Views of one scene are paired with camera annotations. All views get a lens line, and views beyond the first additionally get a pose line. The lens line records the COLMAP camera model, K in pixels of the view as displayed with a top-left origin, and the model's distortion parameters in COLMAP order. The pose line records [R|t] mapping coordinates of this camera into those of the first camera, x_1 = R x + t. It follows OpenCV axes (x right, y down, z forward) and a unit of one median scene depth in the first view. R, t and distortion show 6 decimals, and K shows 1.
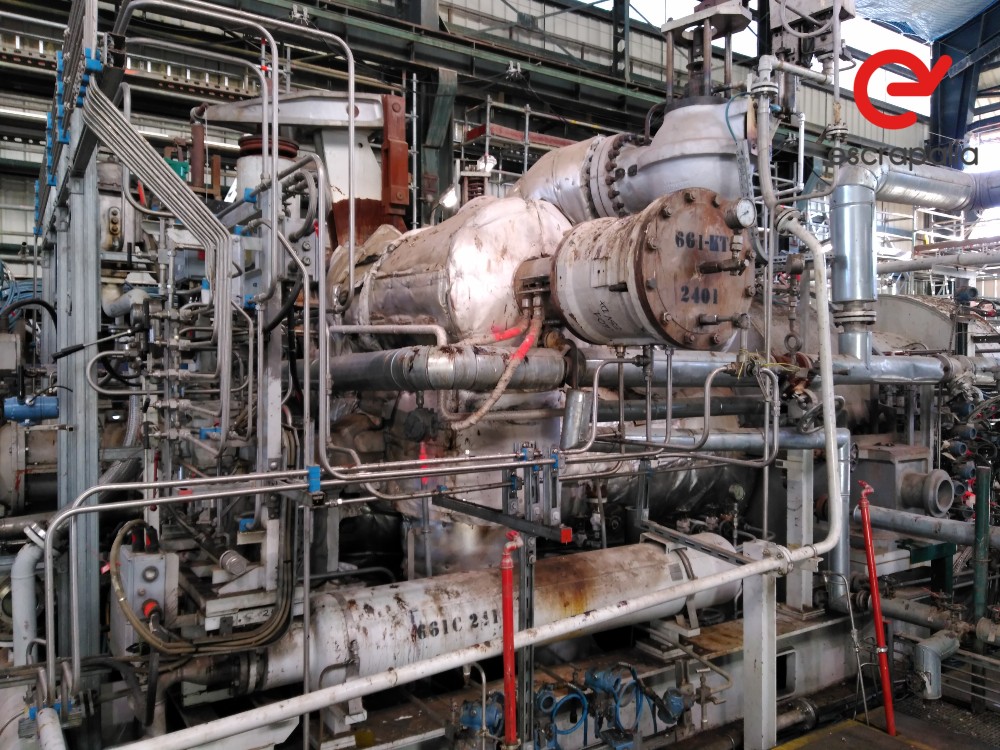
lens RADIAL K [[804.2, 0, 499.3], [0, 804.2, 400.1], [0, 0, 1]] dist [-0.002913, -0.012866]
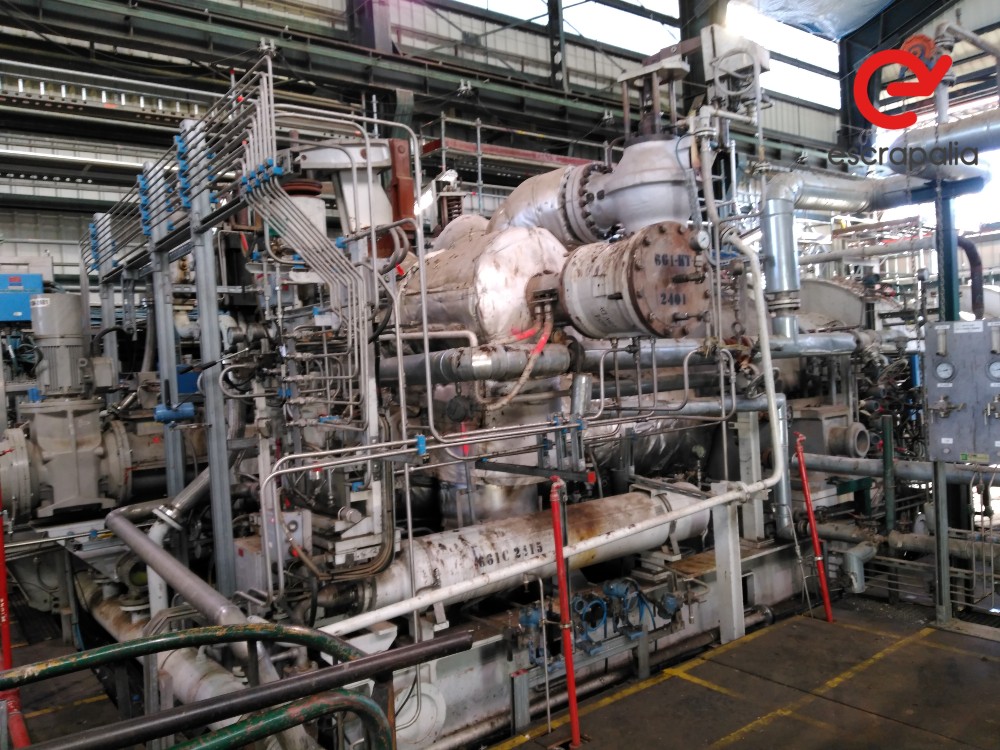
lens RADIAL K [[804.2, 0, 499.3], [0, 804.2, 400.1], [0, 0, 1]] dist [-0.002913, -0.012866]
pose [[0.995606, -0.062015, 0.070166, -0.105975], [0.061587, 0.998068, 0.008256, 0.008601], [-0.070543, -0.003898, 0.997501, -0.241970]]
